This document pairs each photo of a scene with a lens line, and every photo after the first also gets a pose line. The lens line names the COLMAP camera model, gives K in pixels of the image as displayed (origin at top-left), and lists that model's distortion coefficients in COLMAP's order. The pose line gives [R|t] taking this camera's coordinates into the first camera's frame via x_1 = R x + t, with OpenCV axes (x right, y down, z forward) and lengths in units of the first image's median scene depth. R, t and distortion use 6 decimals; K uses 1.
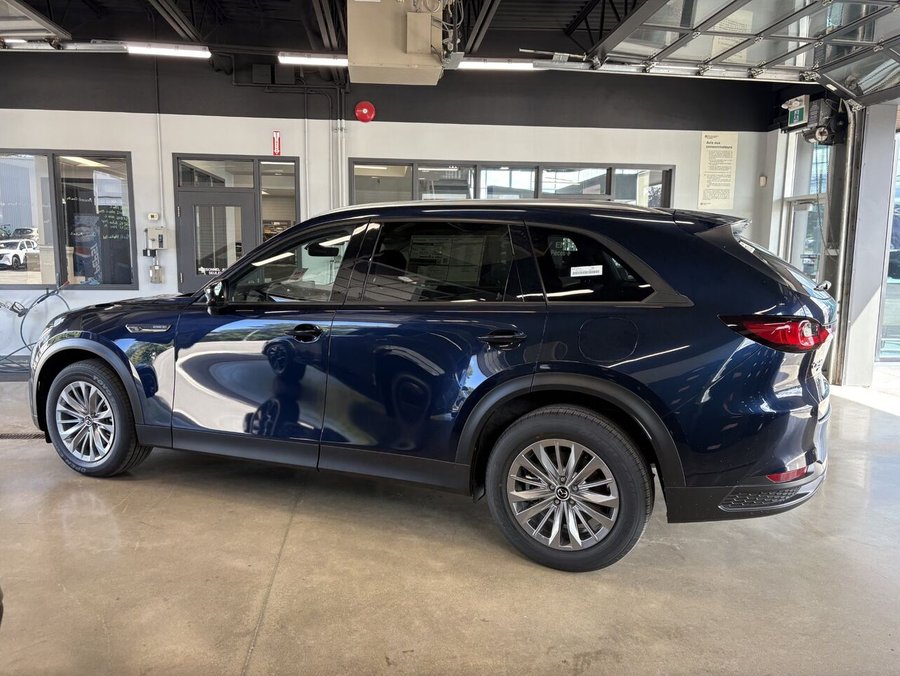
lens RADIAL K [[673.2, 0, 449.9], [0, 673.2, 333.8], [0, 0, 1]] dist [0.028486, -0.012495]
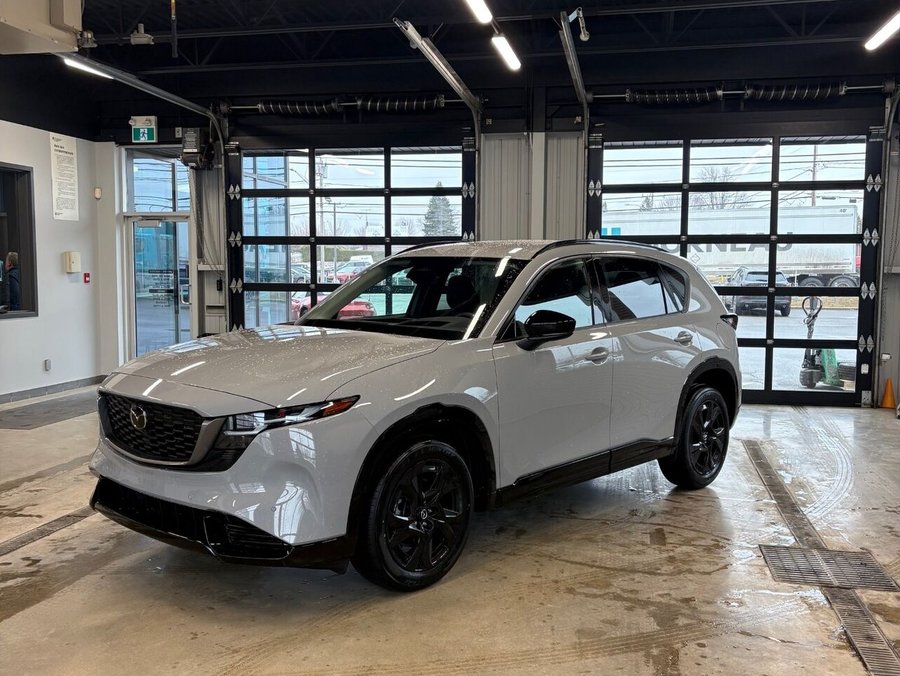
lens RADIAL K [[891.7, 0, 448.1], [0, 891.7, 340.8], [0, 0, 1]] dist [0.038448, -0.021132]
pose [[0.296126, -0.087840, 0.951101, -0.664543], [0.124561, 0.990810, 0.052725, -0.029517], [-0.946992, 0.102857, 0.304347, 0.196383]]
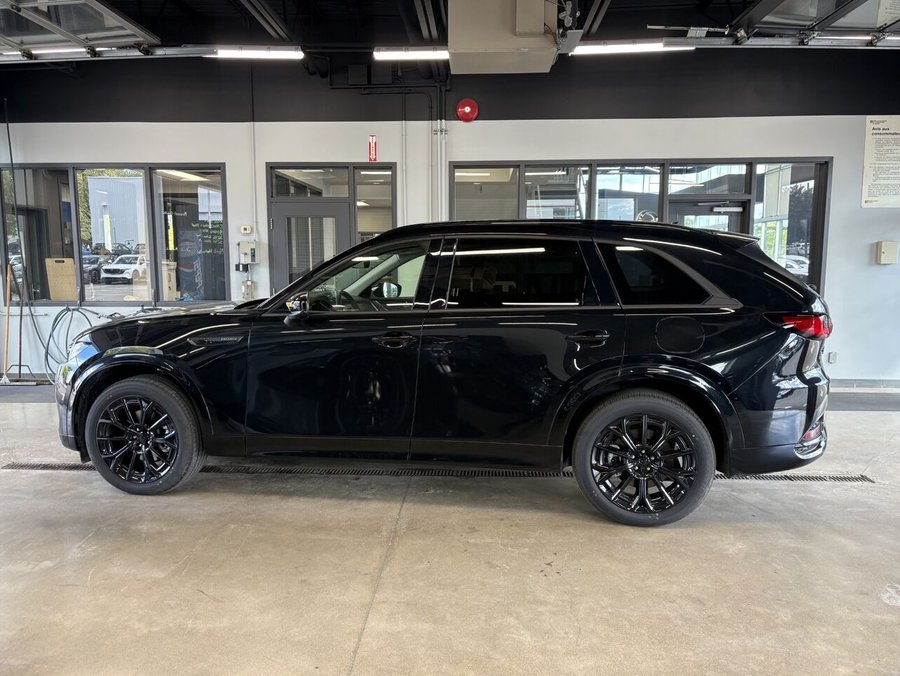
lens RADIAL K [[673.2, 0, 449.9], [0, 673.2, 333.8], [0, 0, 1]] dist [0.028486, -0.012495]
pose [[0.988963, 0.005316, -0.148065, -0.012444], [-0.007391, 0.999882, -0.013464, -0.015403], [0.147976, 0.014409, 0.988886, 0.102400]]
